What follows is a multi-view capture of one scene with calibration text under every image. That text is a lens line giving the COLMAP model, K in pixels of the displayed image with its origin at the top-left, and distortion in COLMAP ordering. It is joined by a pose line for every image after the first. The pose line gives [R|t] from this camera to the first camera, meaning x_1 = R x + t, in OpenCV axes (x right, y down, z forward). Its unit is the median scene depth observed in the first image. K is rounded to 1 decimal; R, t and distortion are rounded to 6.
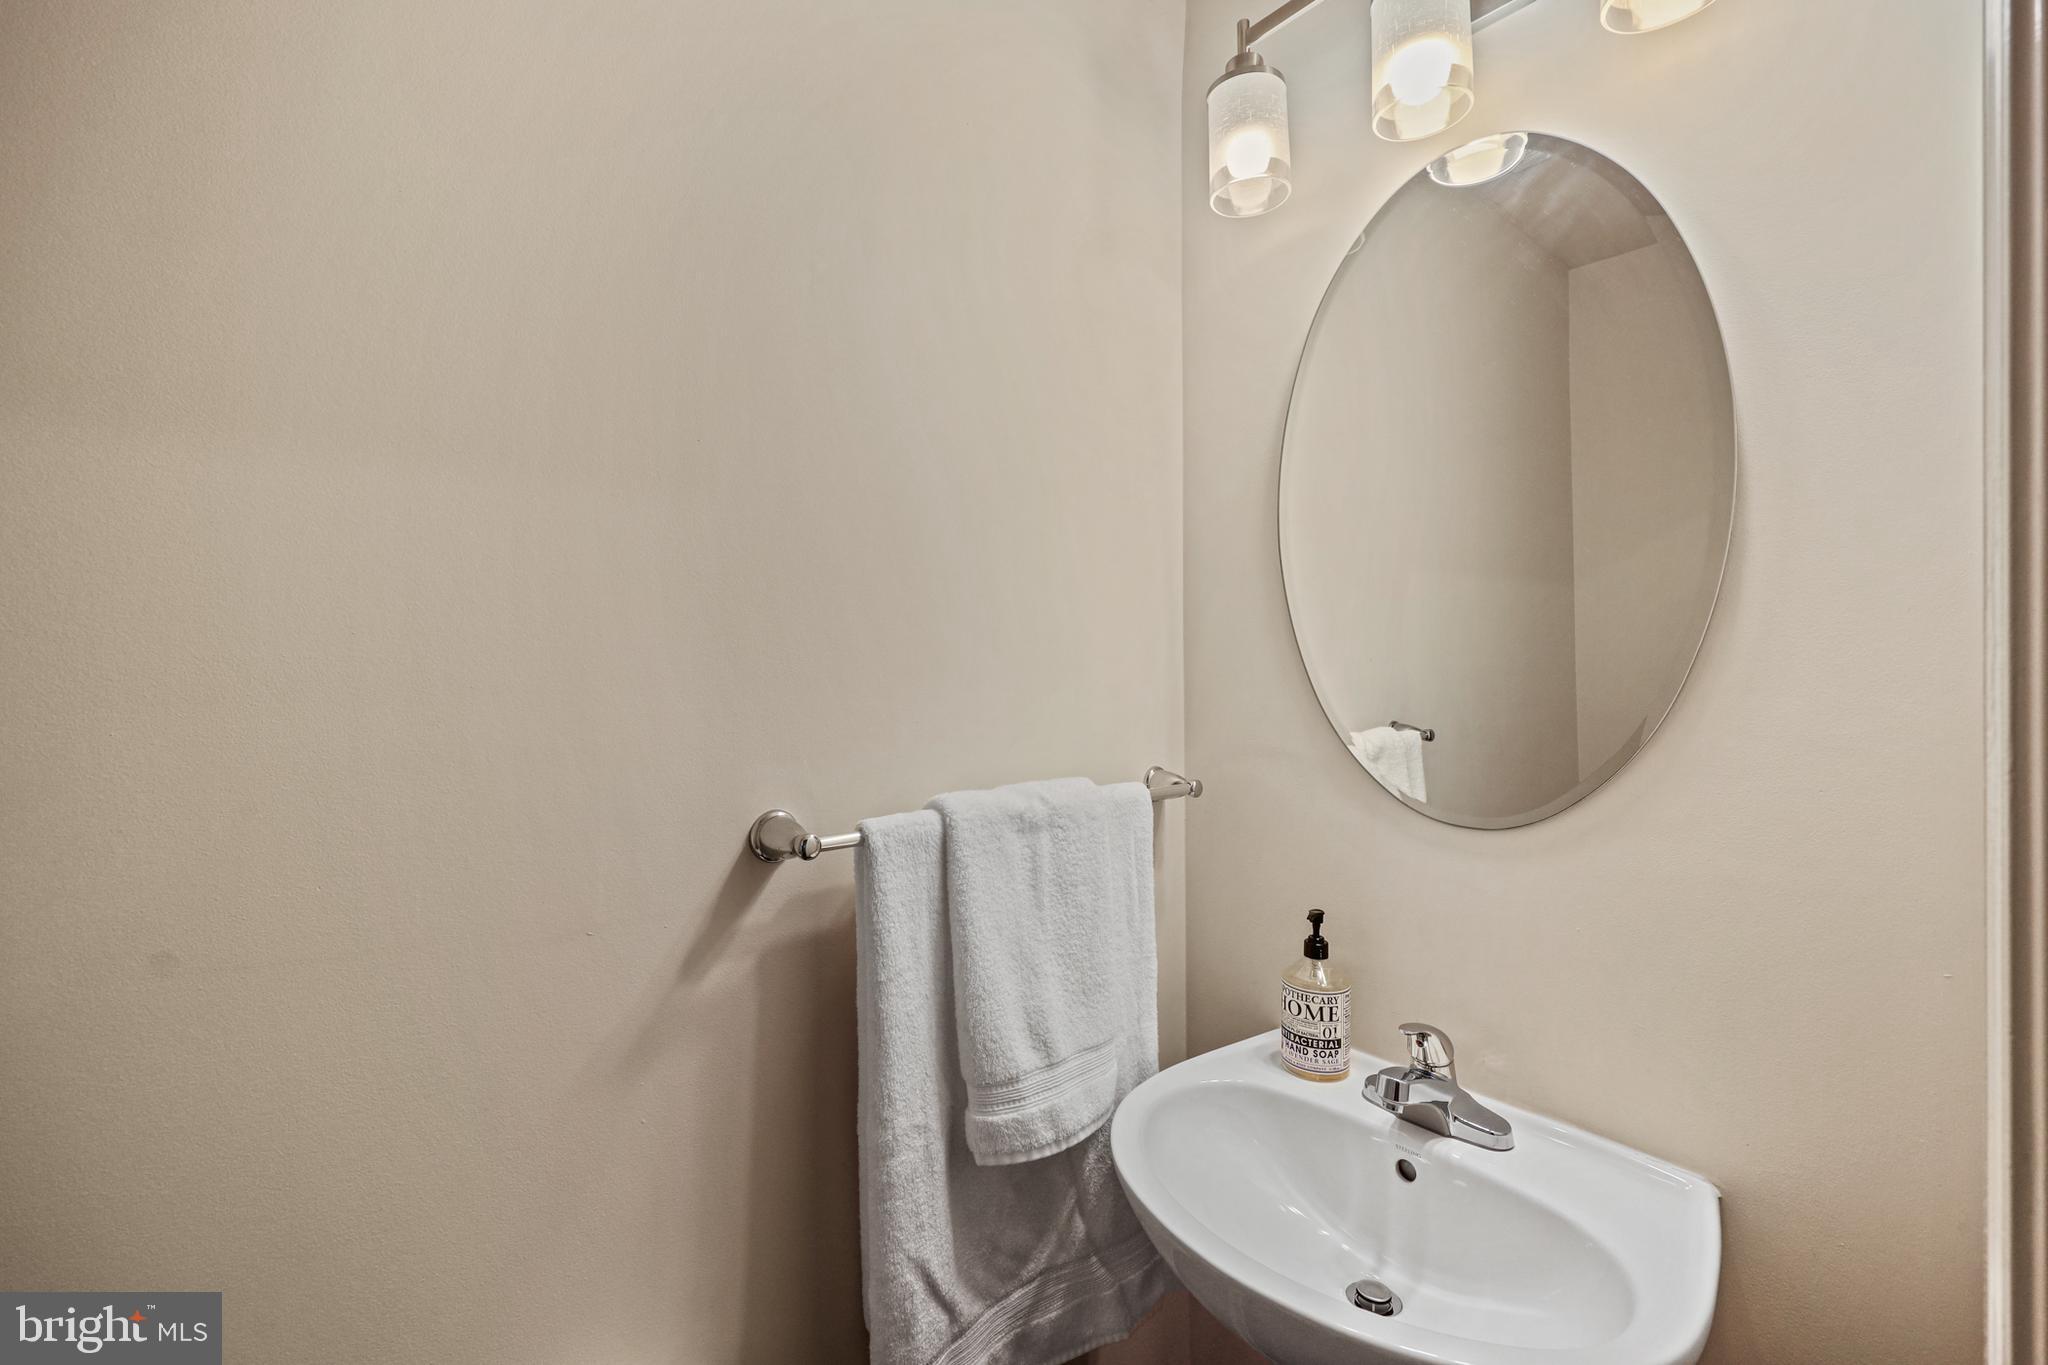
lens RADIAL K [[807.9, 0, 1036.1], [0, 807.9, 656.3], [0, 0, 1]] dist [-0.003980, -0.000069]
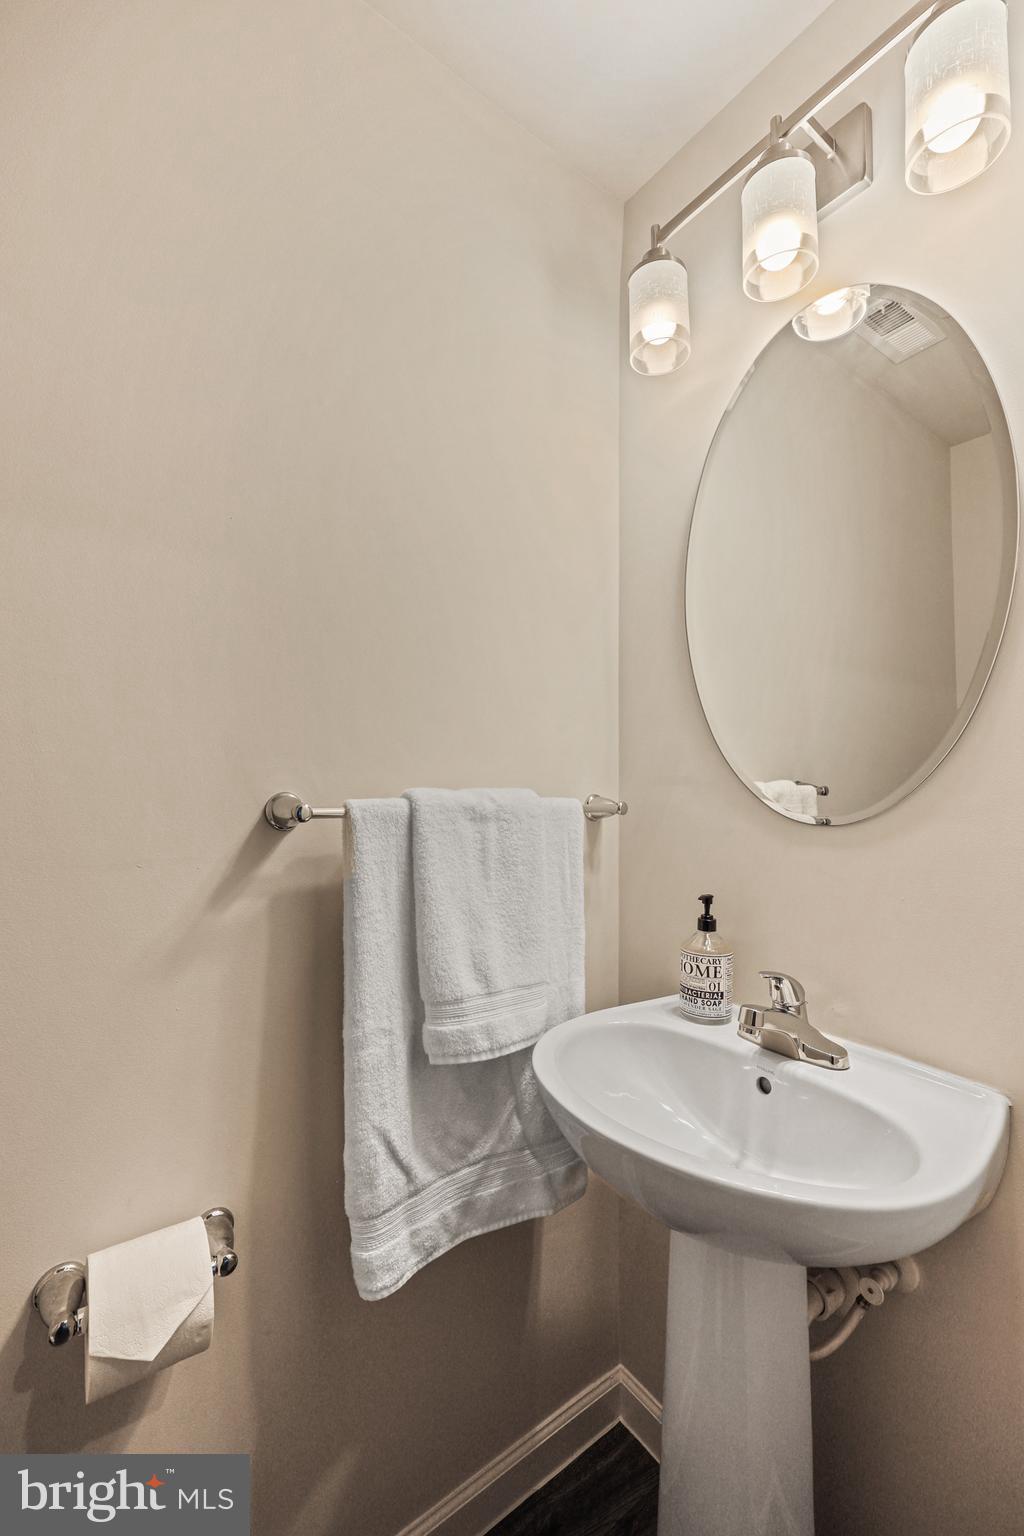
lens RADIAL K [[610.4, 0, 532.7], [0, 610.4, 771.1], [0, 0, 1]] dist [-0.006525, 0.000232]
pose [[0.998042, 0.009313, -0.061852, 0.142785], [-0.010596, 0.999735, -0.020452, 0.157734], [0.061646, 0.021068, 0.997876, 0.001319]]
